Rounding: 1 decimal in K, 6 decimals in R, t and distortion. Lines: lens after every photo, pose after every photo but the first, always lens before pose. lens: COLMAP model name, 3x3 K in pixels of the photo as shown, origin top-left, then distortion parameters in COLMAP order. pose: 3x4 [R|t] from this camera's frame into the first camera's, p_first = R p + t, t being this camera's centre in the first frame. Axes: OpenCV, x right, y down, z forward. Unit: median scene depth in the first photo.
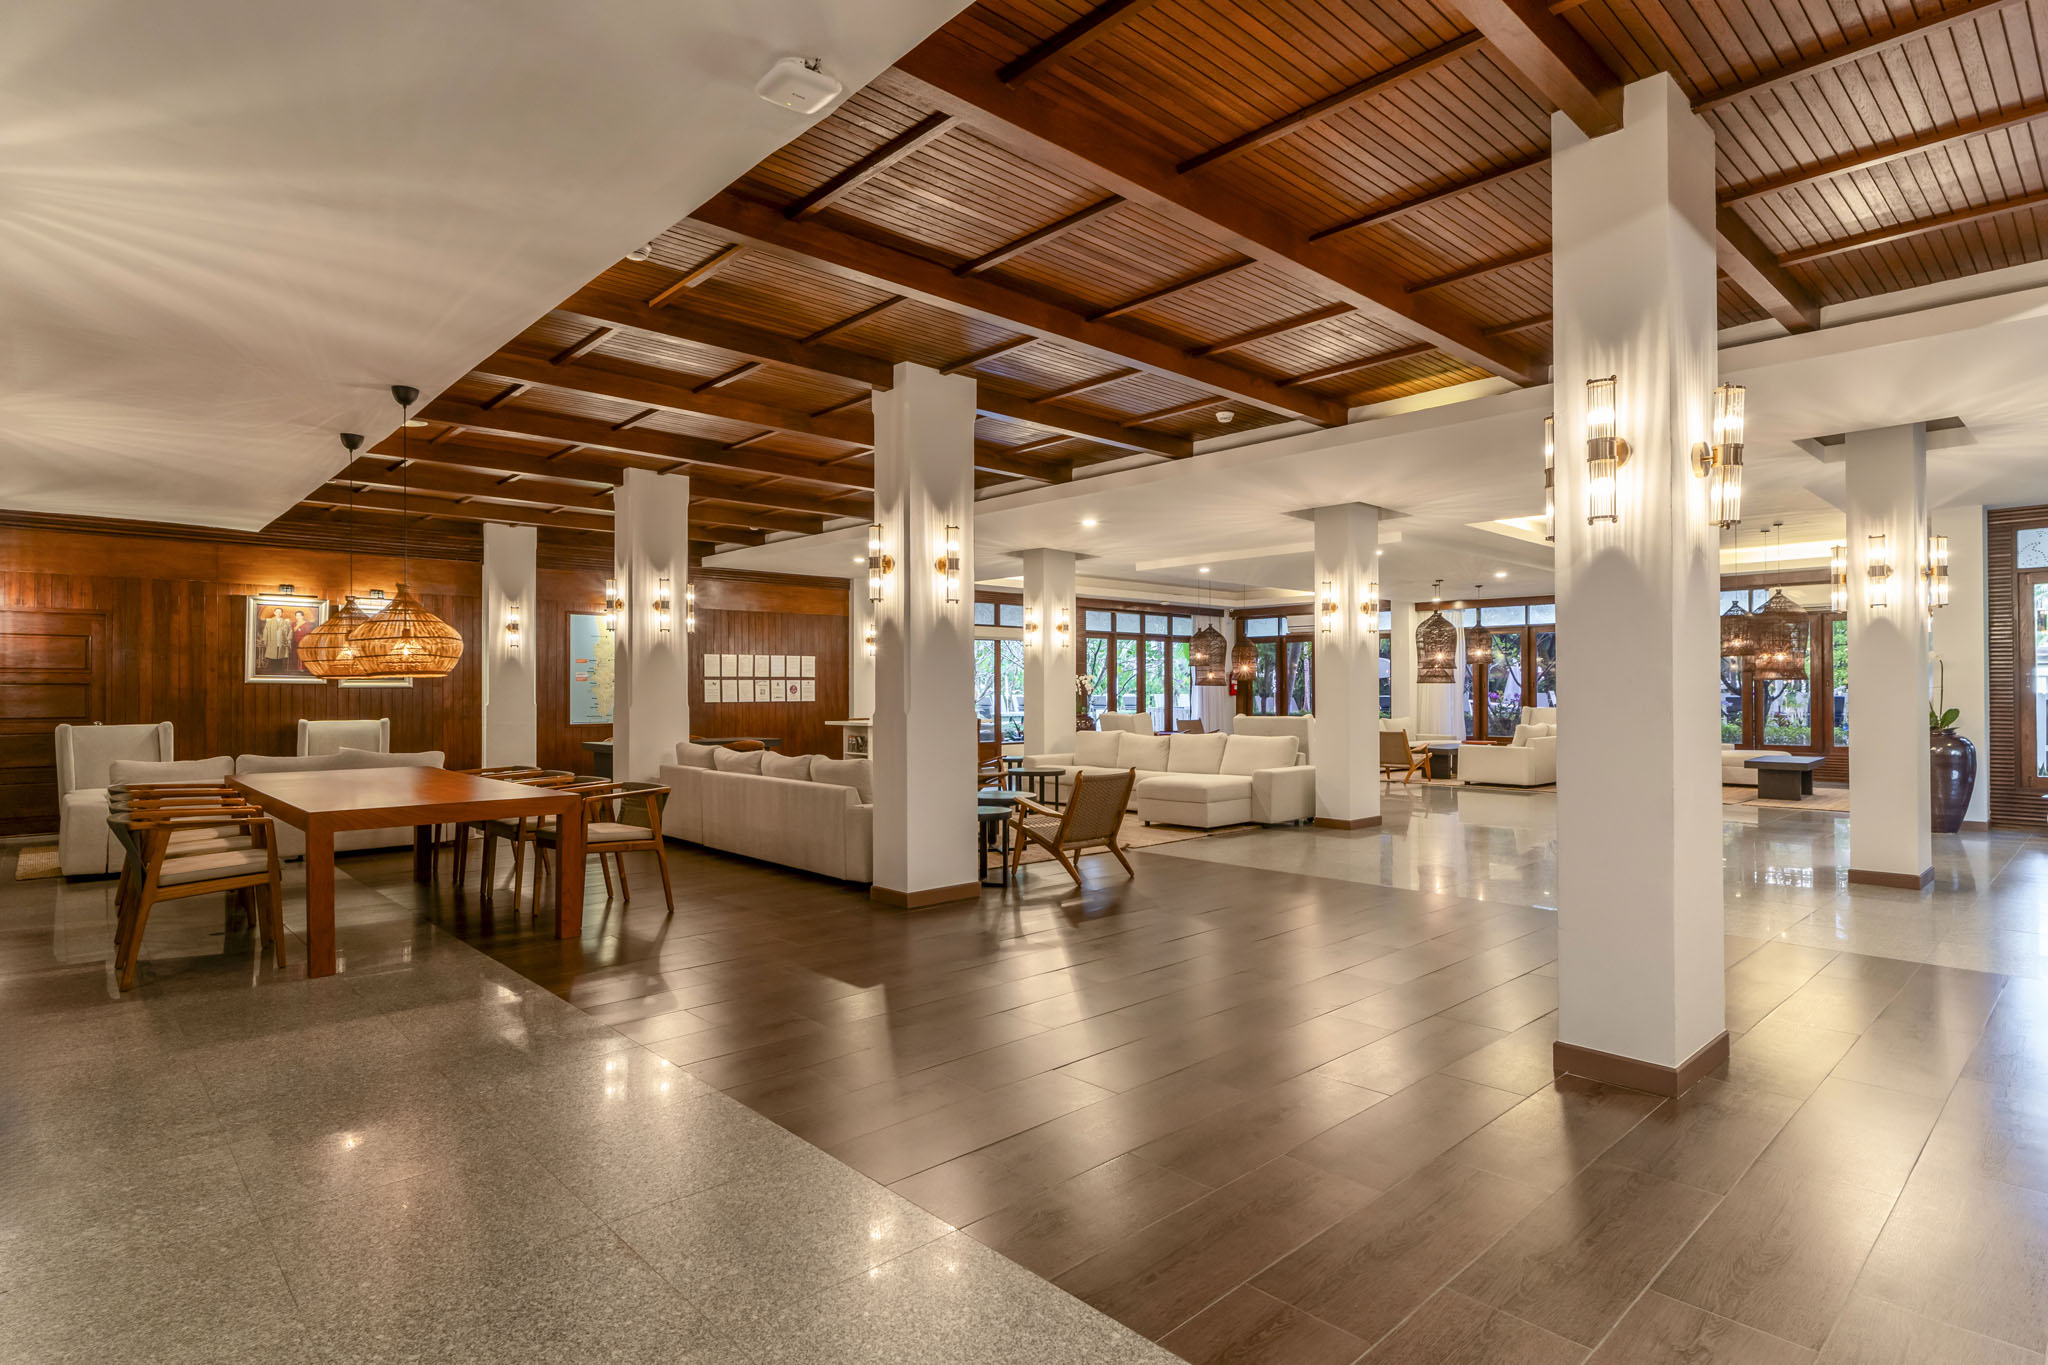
lens RADIAL K [[1071.1, 0, 979.4], [0, 1071.1, 667.7], [0, 0, 1]] dist [0.005023, -0.005056]
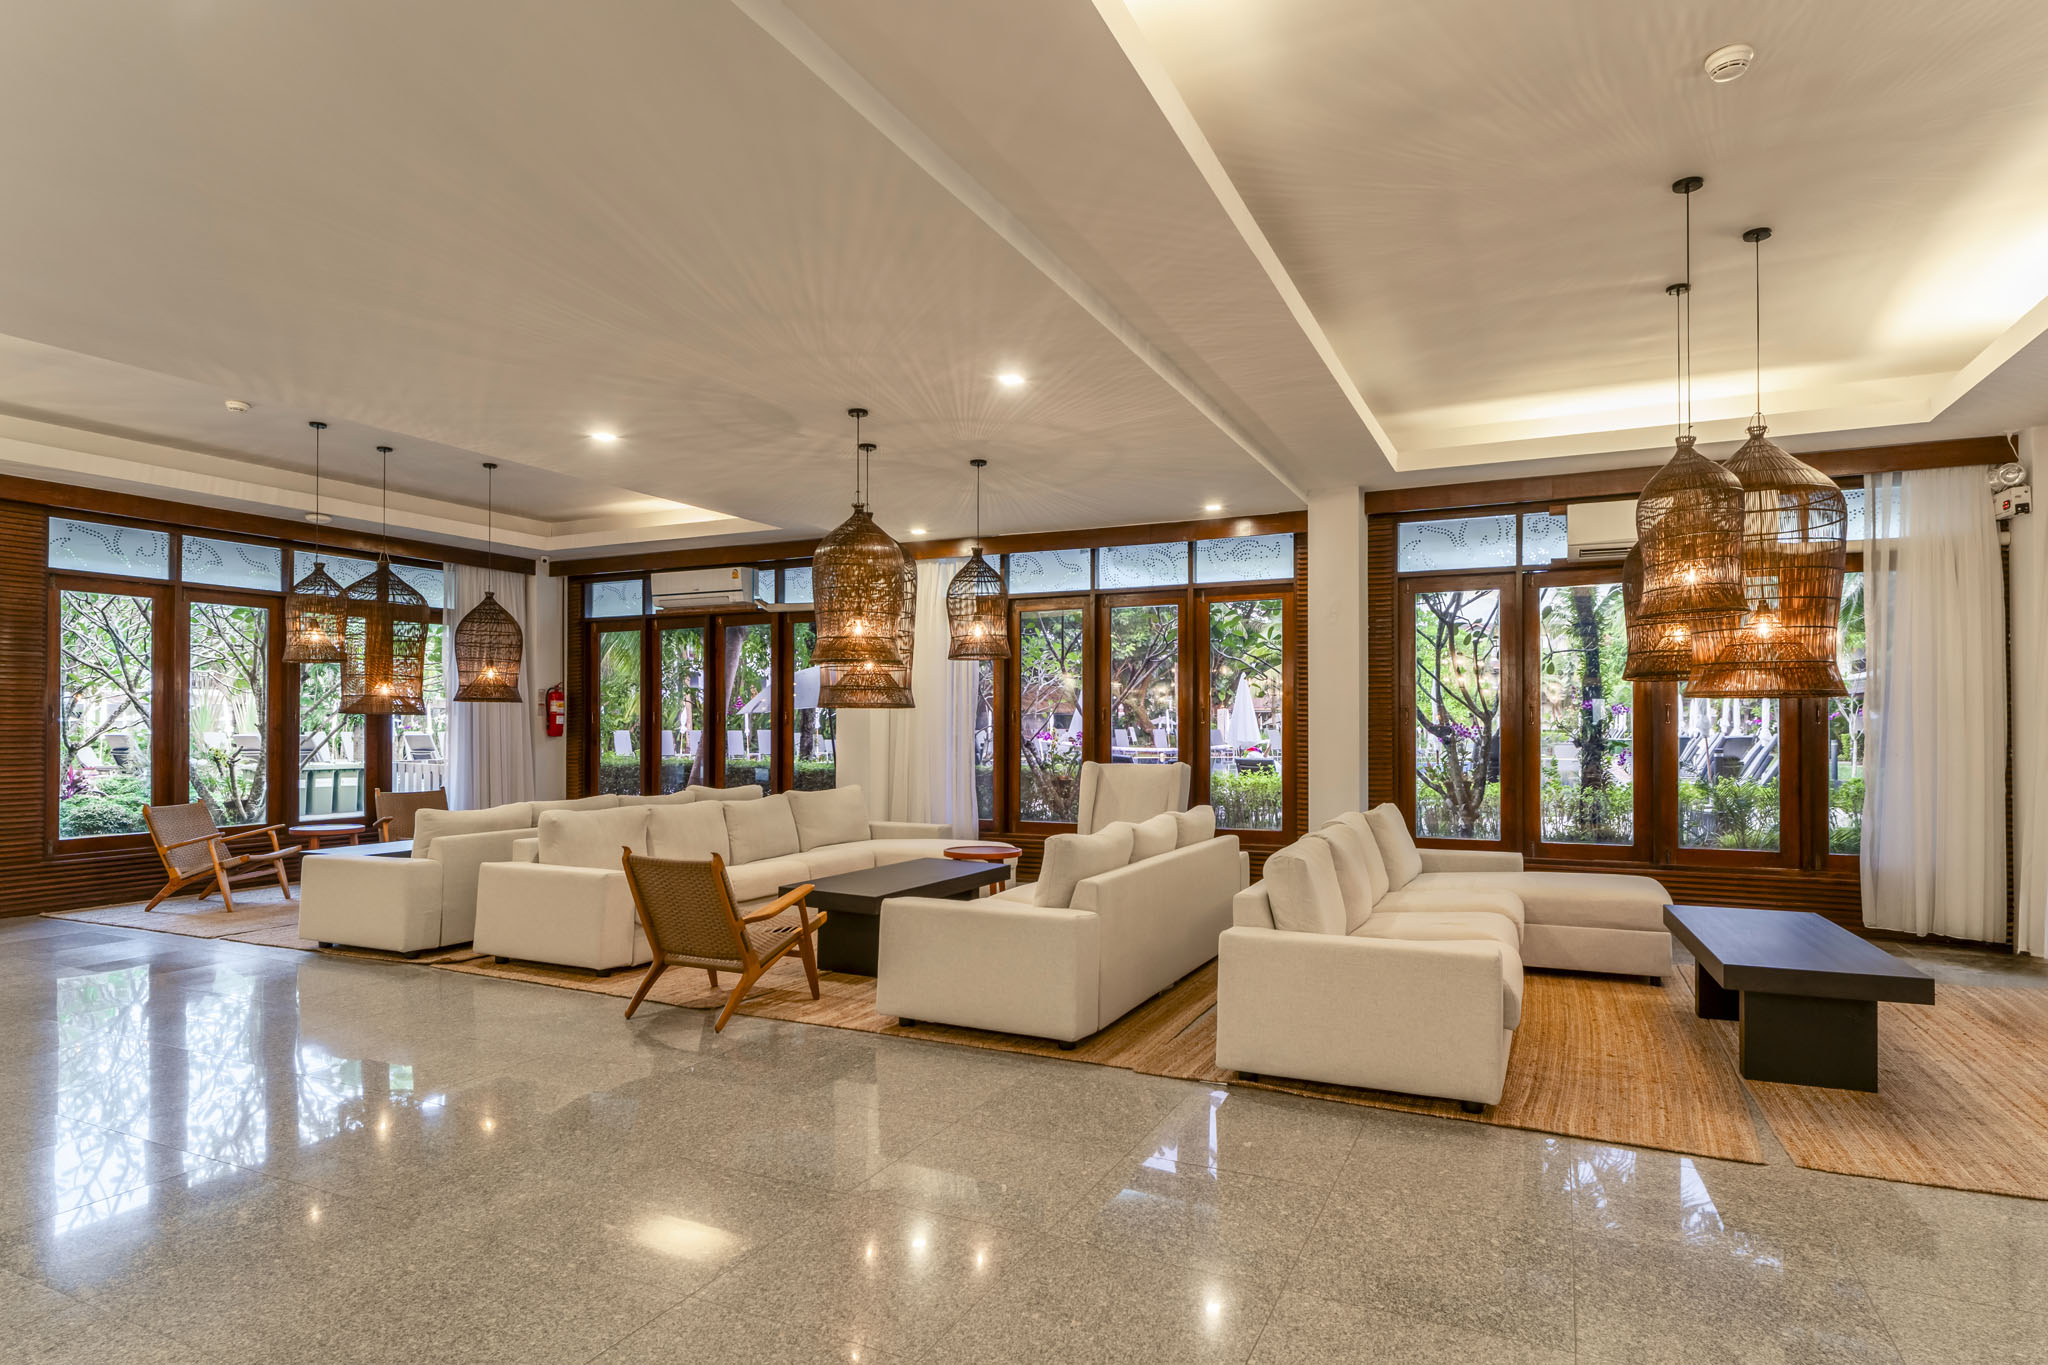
lens RADIAL K [[1071.1, 0, 1047.0], [0, 1071.1, 716.2], [0, 0, 1]] dist [0.005023, -0.005056]
pose [[0.915032, 0.005045, 0.403351, 0.337415], [-0.010421, 0.999884, 0.011134, 0.012297], [-0.403248, -0.014391, 0.914978, 0.643318]]
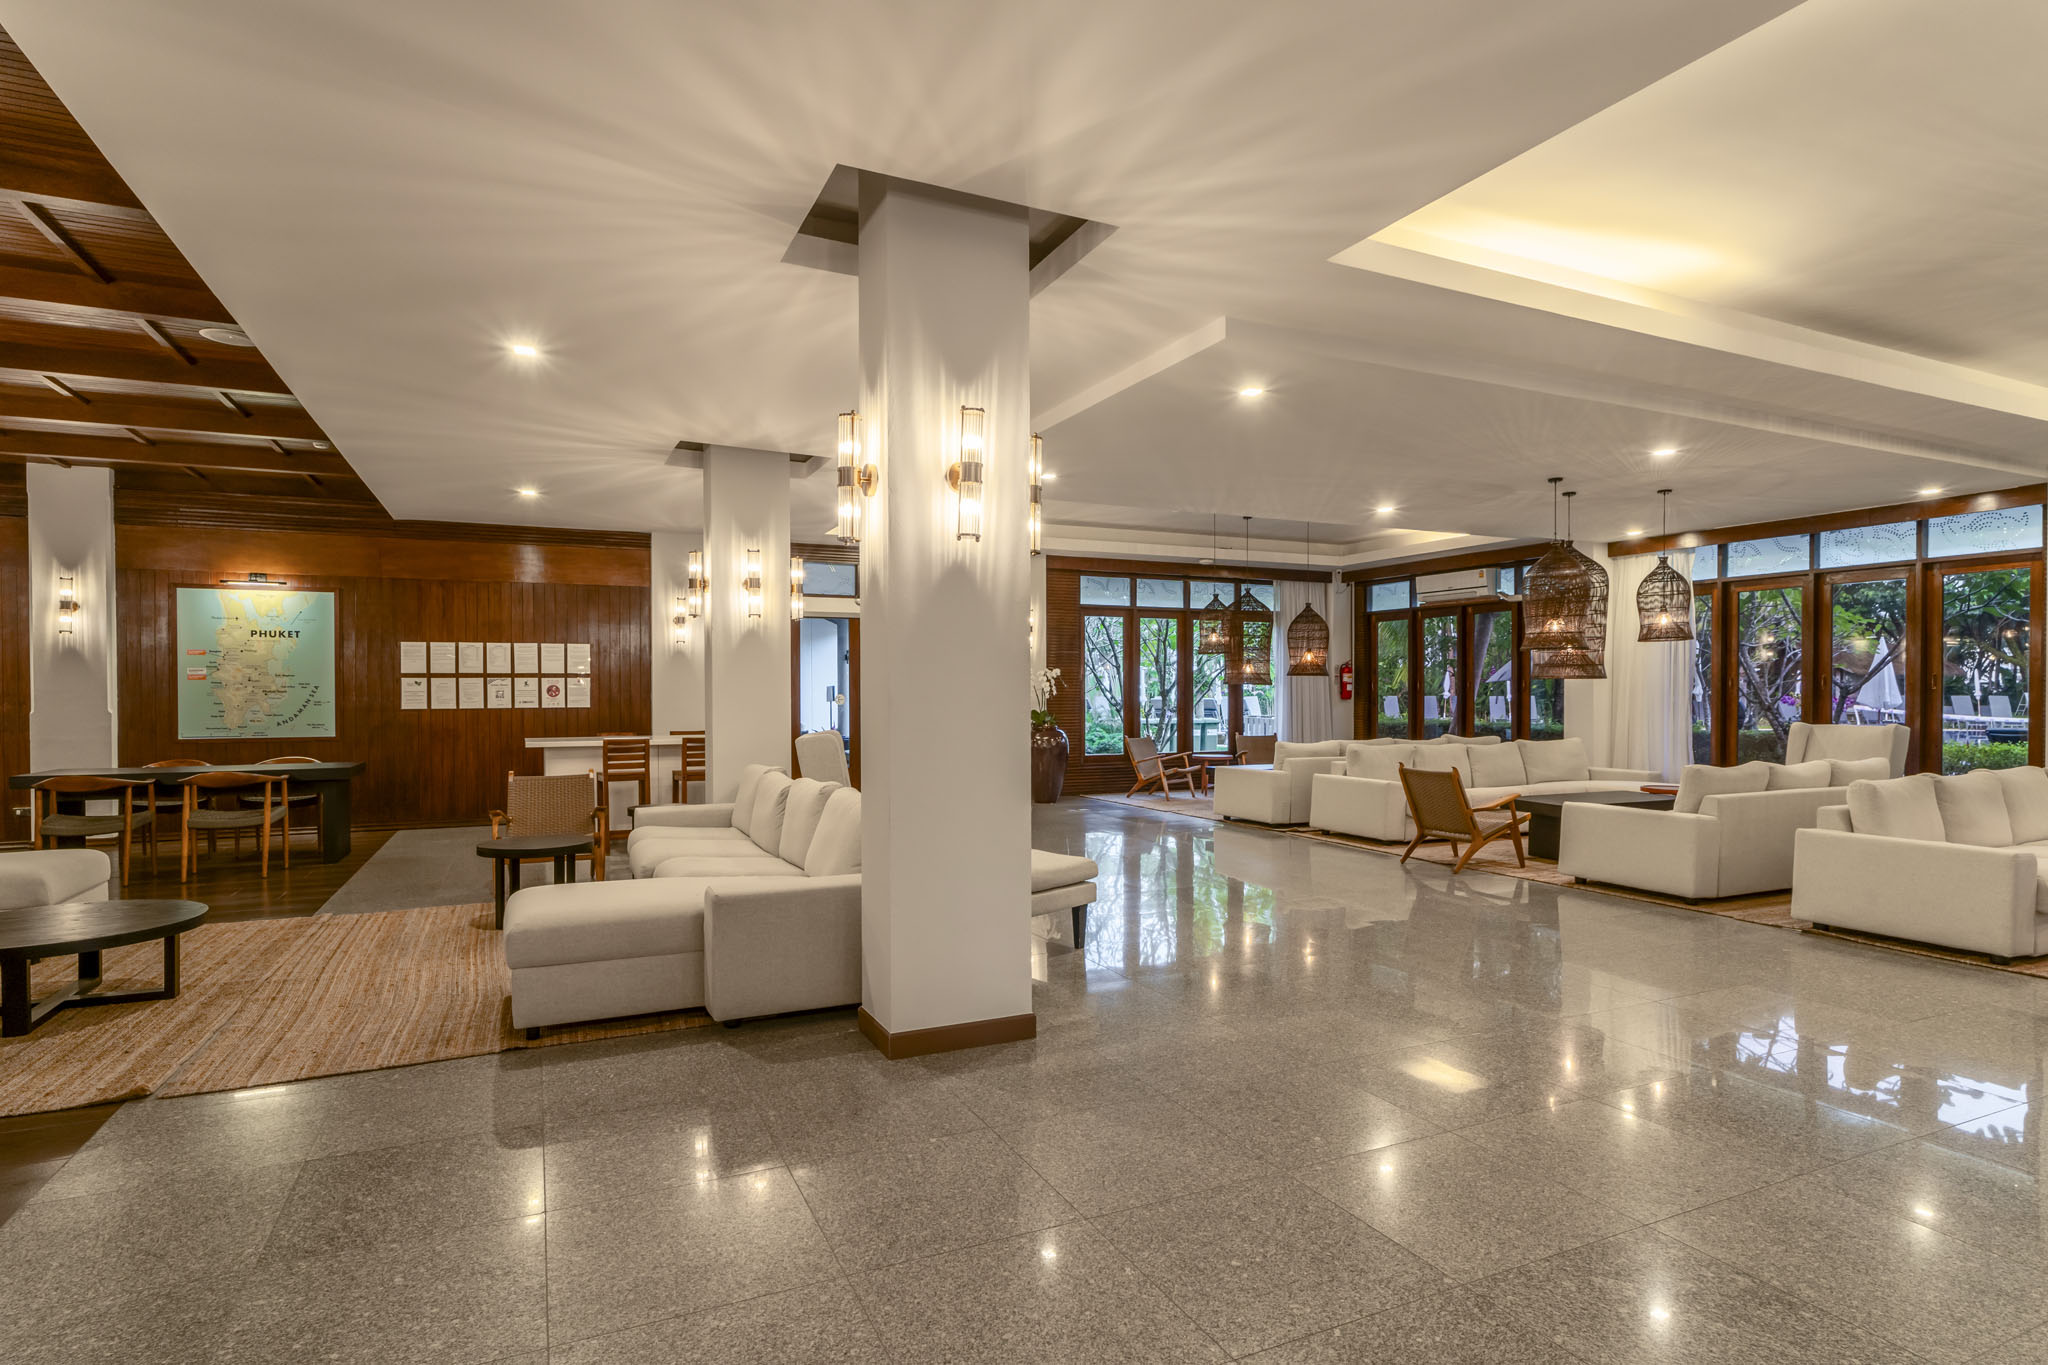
lens RADIAL K [[1071.1, 0, 1009.5], [0, 1071.1, 695.0], [0, 0, 1]] dist [0.005023, -0.005056]
pose [[0.954454, 0.001367, -0.298355, 0.324787], [0.006243, 0.999679, 0.024551, 0.007280], [0.298293, -0.025295, 0.954139, 0.416350]]
